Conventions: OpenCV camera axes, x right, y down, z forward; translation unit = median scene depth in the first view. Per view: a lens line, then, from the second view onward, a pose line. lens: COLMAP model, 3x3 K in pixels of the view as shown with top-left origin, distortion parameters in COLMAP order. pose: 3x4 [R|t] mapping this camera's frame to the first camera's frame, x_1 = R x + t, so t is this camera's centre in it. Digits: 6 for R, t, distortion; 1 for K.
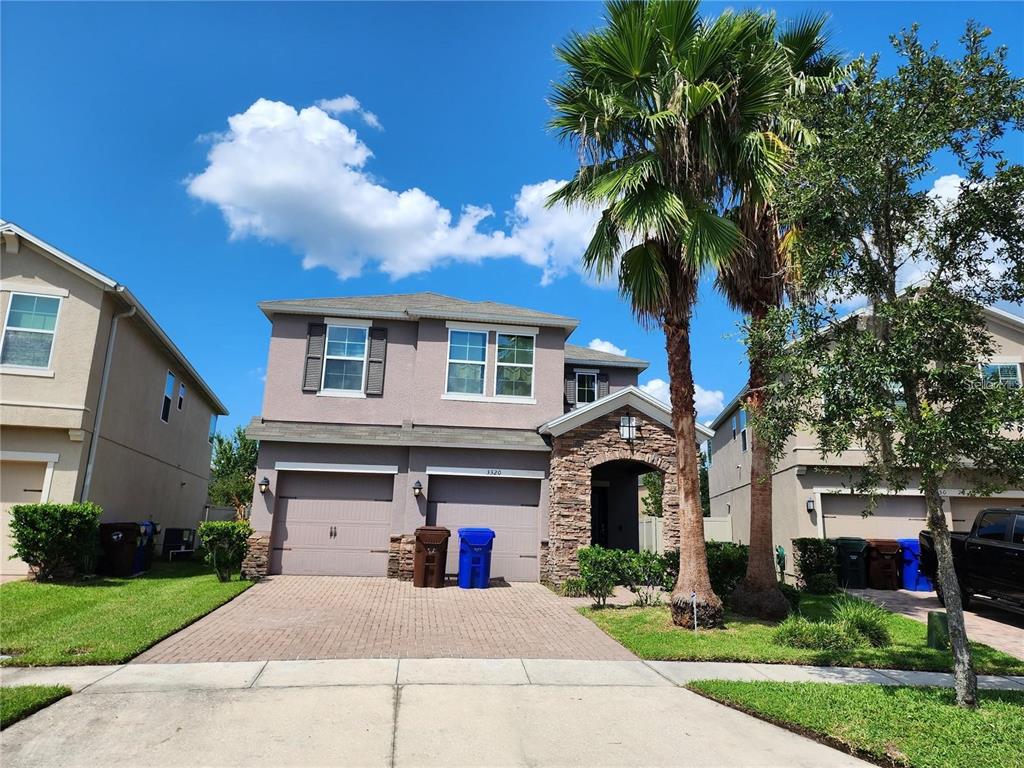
lens RADIAL K [[680.7, 0, 535.8], [0, 680.7, 383.5], [0, 0, 1]] dist [0.144549, -0.138887]
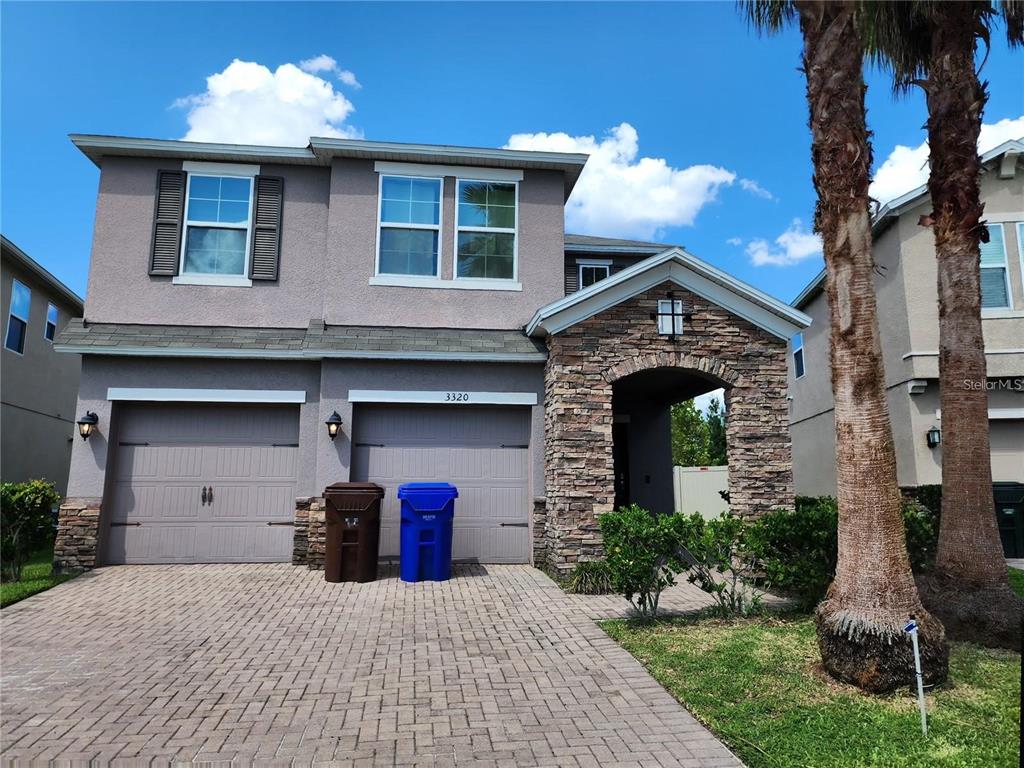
lens RADIAL K [[680.7, 0, 535.8], [0, 680.7, 383.5], [0, 0, 1]] dist [0.144549, -0.138887]
pose [[0.999661, -0.024765, 0.008069, 0.007026], [0.024271, 0.998110, 0.056455, 0.085890], [-0.009452, -0.056240, 0.998373, 0.374845]]
